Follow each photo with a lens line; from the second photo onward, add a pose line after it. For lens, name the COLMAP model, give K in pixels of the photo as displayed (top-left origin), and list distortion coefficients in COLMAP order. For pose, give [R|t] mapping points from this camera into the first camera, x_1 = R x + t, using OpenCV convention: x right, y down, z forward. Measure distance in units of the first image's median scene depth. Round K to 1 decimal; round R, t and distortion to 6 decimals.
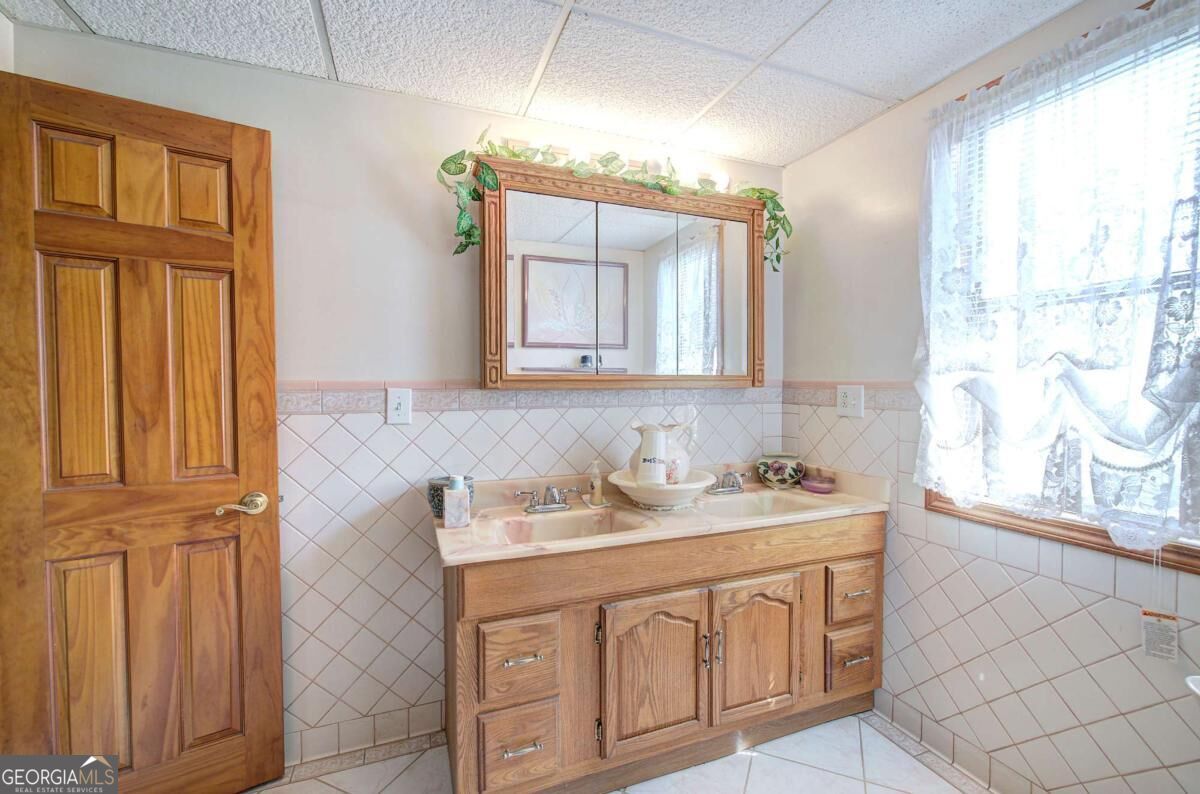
lens RADIAL K [[512.9, 0, 603.0], [0, 512.9, 397.6], [0, 0, 1]] dist [-0.003577, -0.000141]
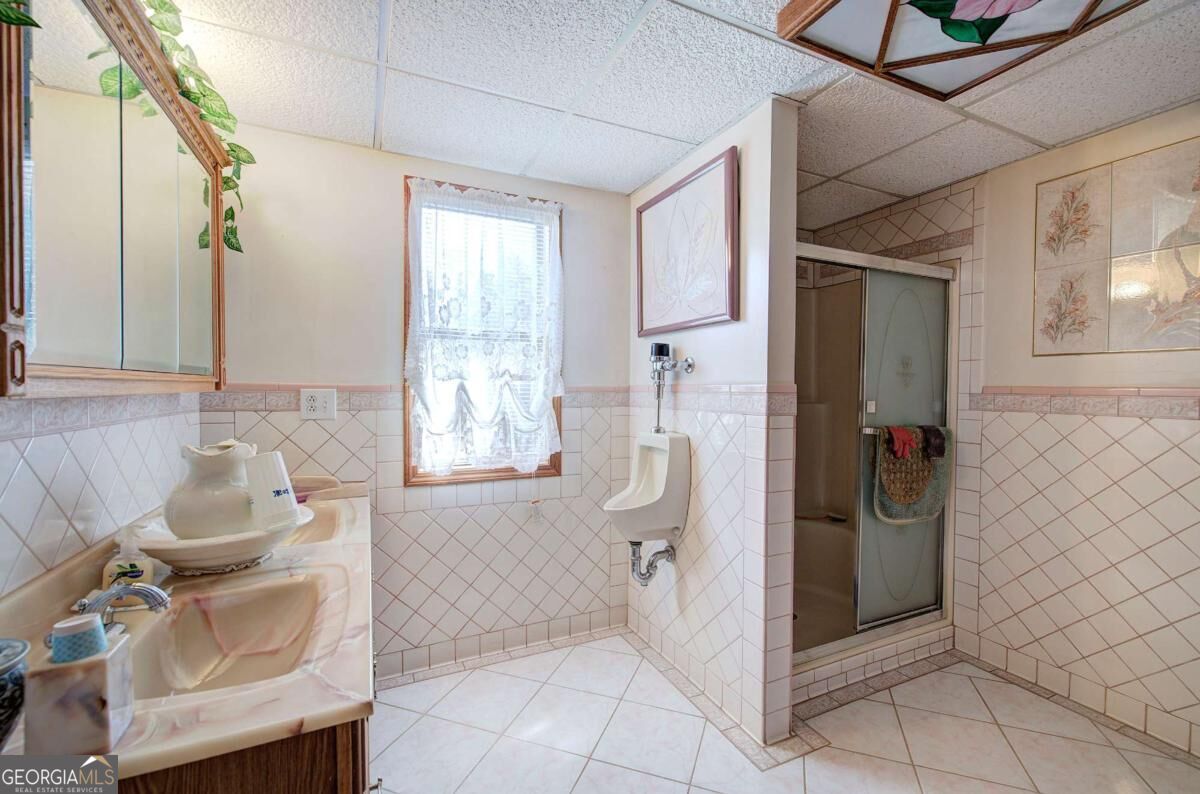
lens RADIAL K [[512.9, 0, 603.0], [0, 512.9, 393.8], [0, 0, 1]] dist [-0.003577, -0.000141]
pose [[-0.061995, -0.007967, 0.998045, -0.826294], [0.023770, 0.999673, 0.009456, -0.015616], [-0.997793, 0.024310, -0.061786, 0.720033]]
